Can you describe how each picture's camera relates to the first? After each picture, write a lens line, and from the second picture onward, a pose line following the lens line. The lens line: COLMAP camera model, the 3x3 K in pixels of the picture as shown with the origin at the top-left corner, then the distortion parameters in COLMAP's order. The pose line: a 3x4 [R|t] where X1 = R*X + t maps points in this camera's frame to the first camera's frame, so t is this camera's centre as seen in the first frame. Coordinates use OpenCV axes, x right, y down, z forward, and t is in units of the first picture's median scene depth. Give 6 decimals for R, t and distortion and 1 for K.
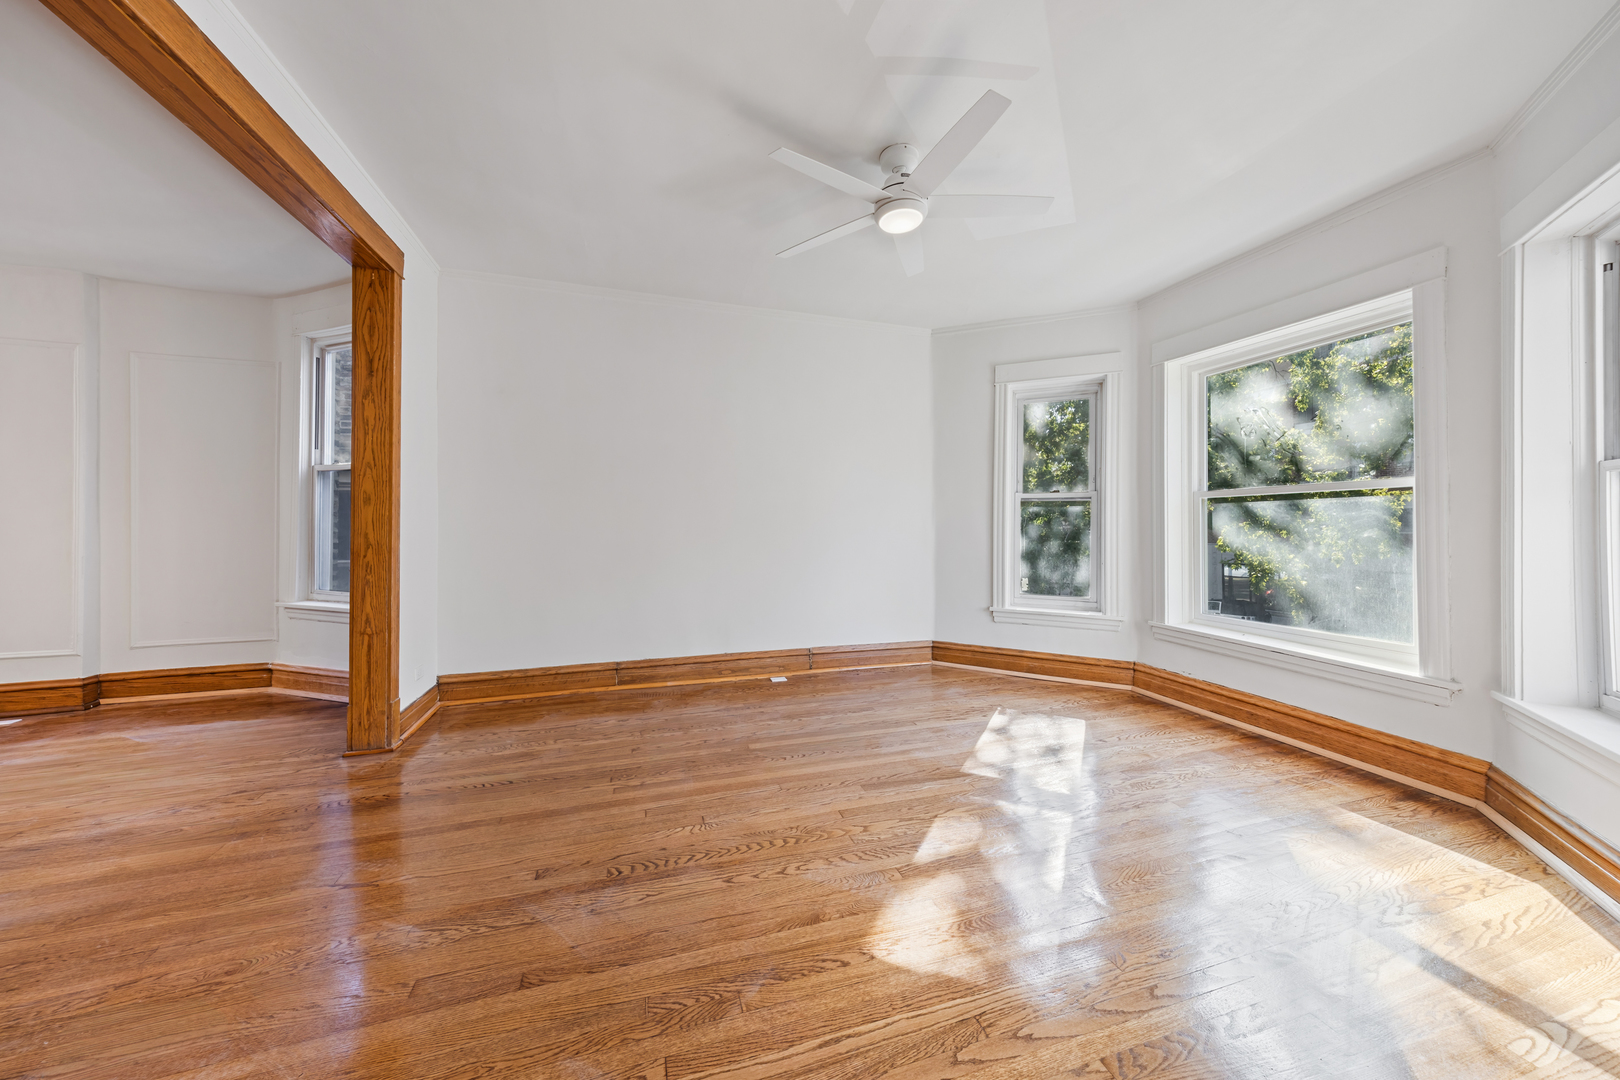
lens RADIAL K [[545.5, 0, 809.4], [0, 545.5, 528.7], [0, 0, 1]] dist [0.010065, 0.000421]
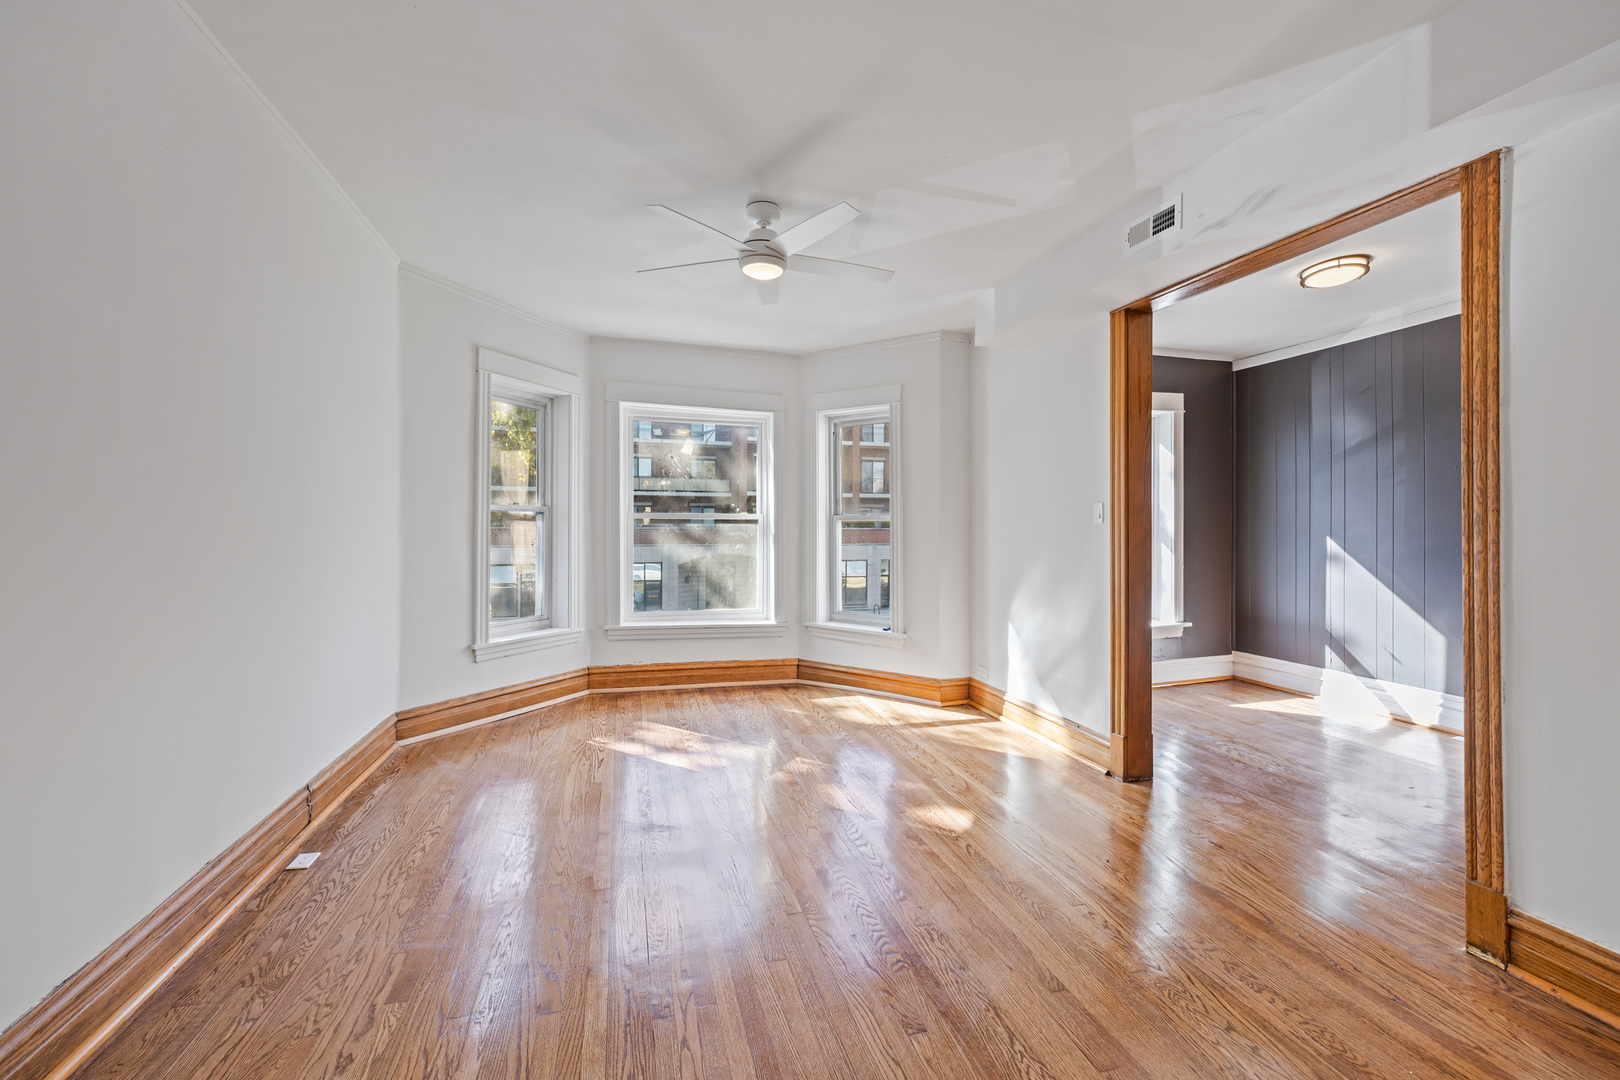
lens RADIAL K [[650.7, 0, 798.5], [0, 650.7, 519.5], [0, 0, 1]] dist [0.003952, 0.000418]
pose [[0.032376, 0.009611, 0.999430, -0.756863], [0.000221, 0.999954, -0.009623, -0.039482], [-0.999476, 0.000532, 0.032373, 0.607910]]
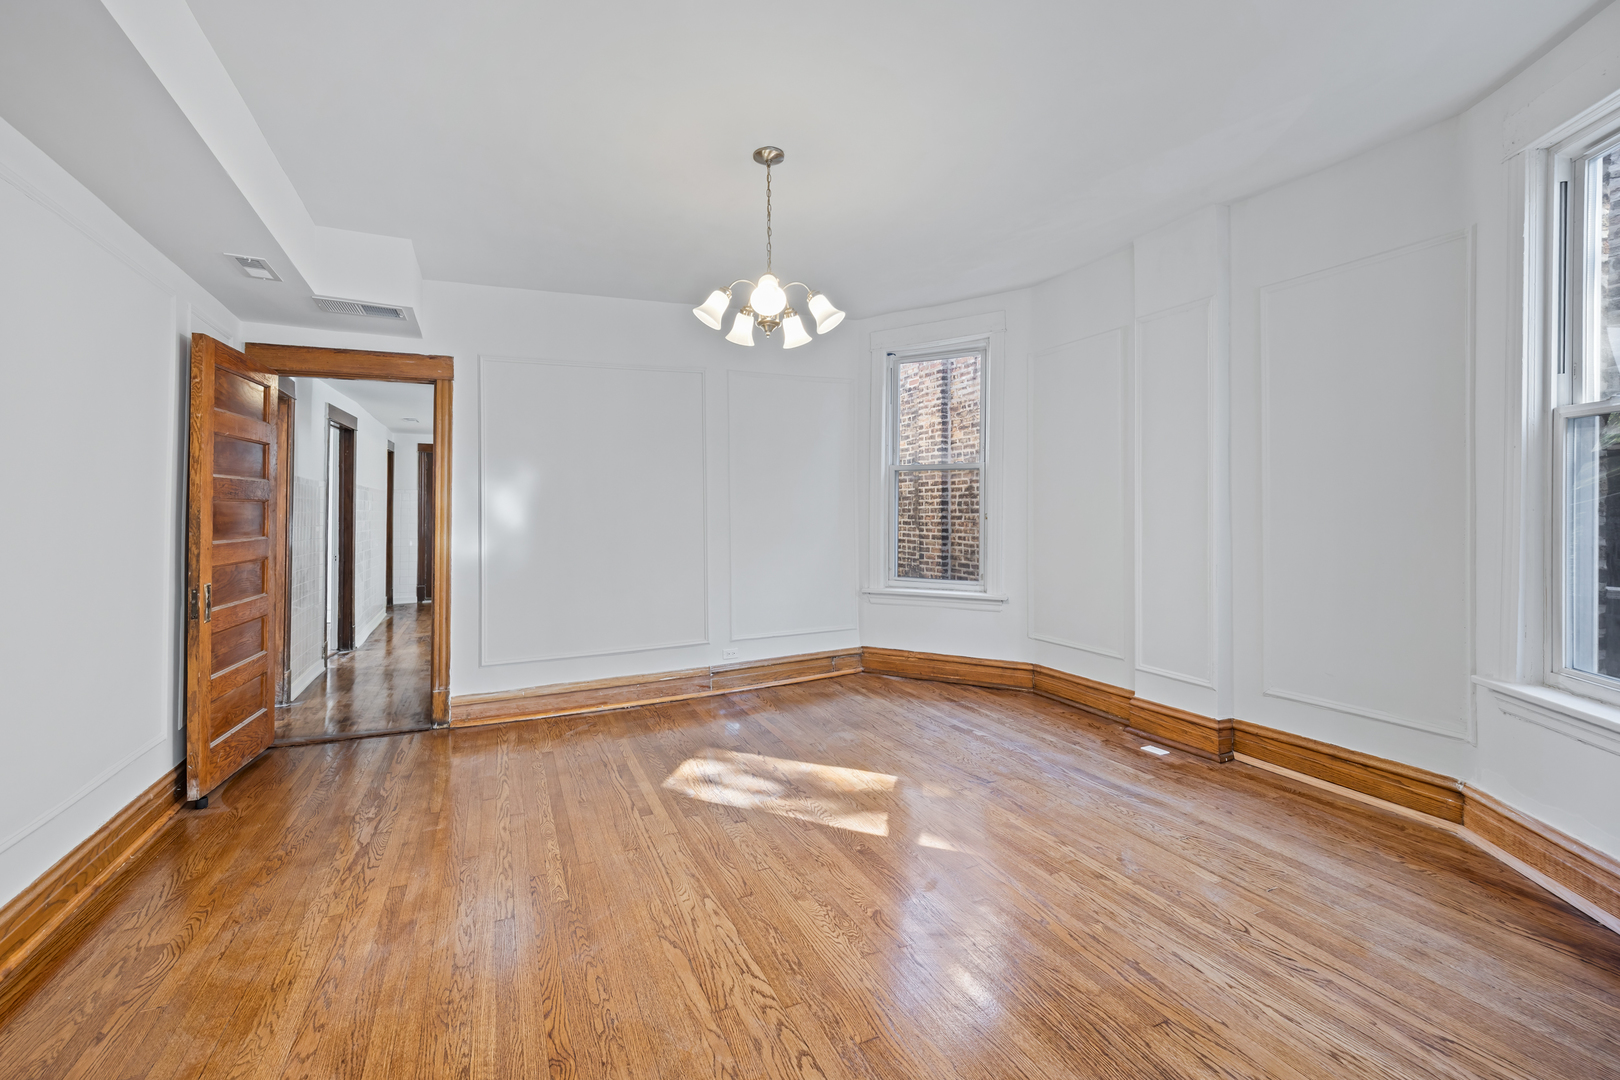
lens RADIAL K [[682.0, 0, 781.1], [0, 682.0, 506.6], [0, 0, 1]] dist [0.010780, -0.004013]
pose [[0.097257, -0.003787, -0.995252, -0.401570], [0.001646, 0.999992, -0.003644, -0.030263], [0.995258, -0.001283, 0.097262, 0.290832]]
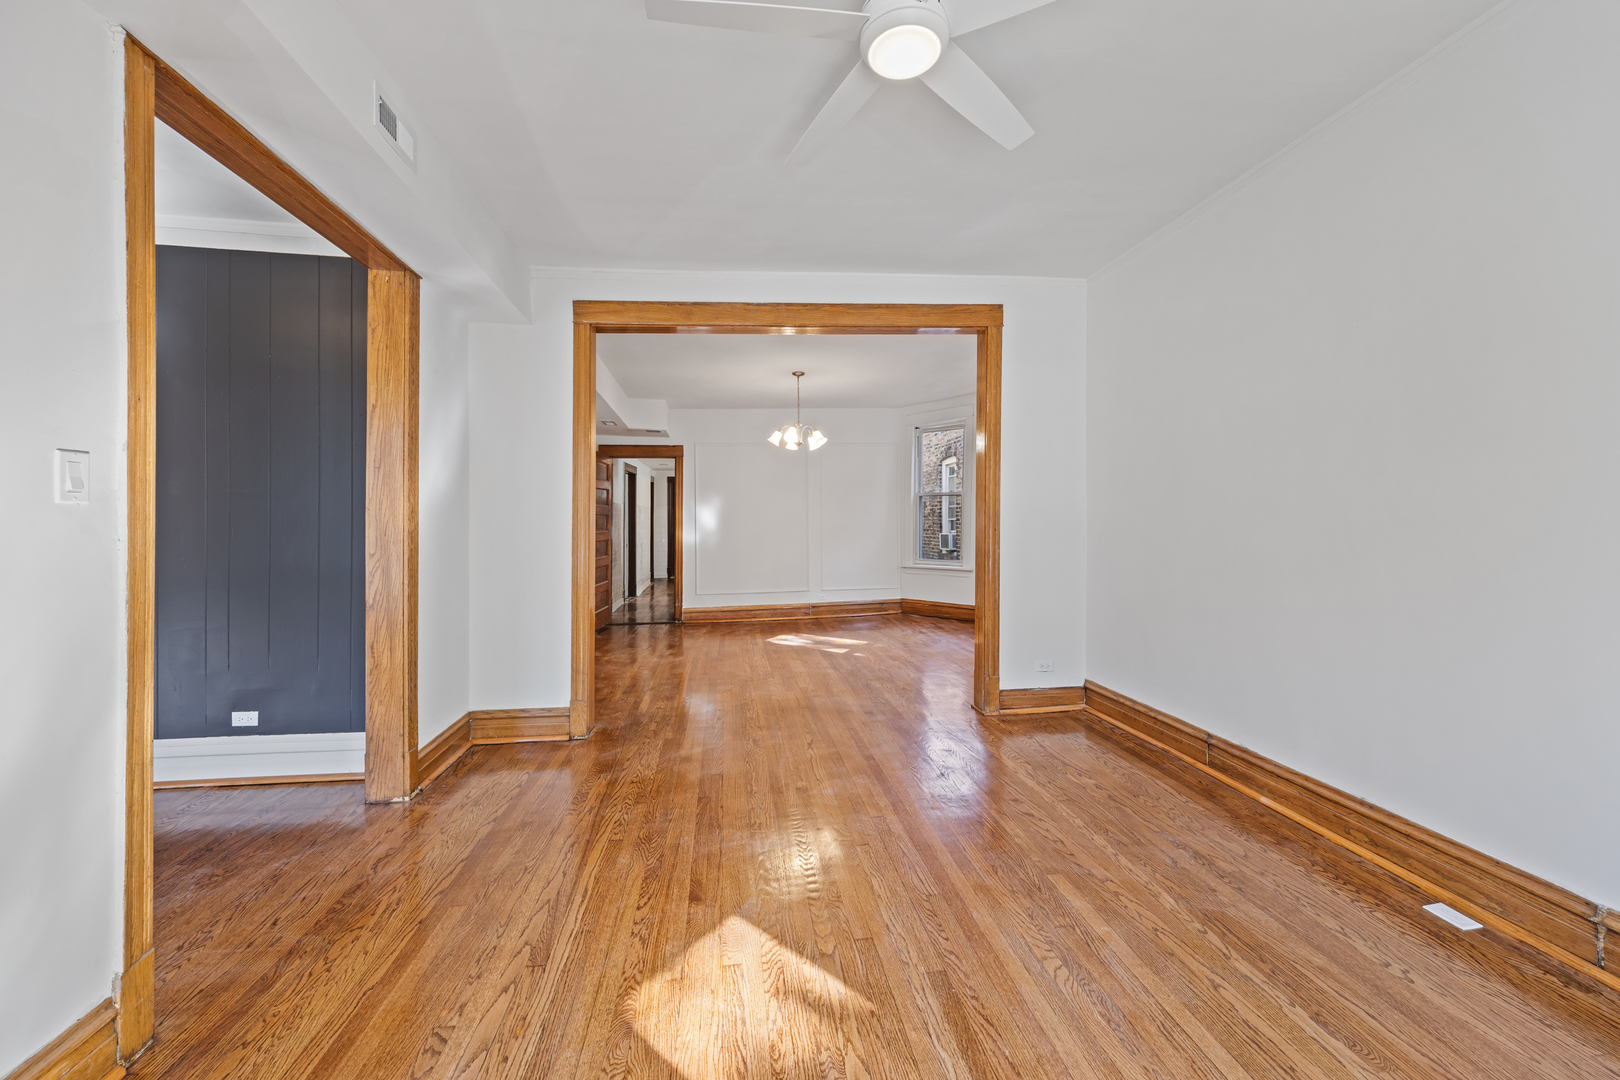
lens RADIAL K [[650.7, 0, 796.4], [0, 650.7, 516.3], [0, 0, 1]] dist [0.003952, 0.000418]
pose [[-0.192292, -0.000117, -0.981338, 0.618726], [0.004687, 0.999988, -0.001037, -0.037172], [0.981327, -0.004799, -0.192289, 0.703553]]
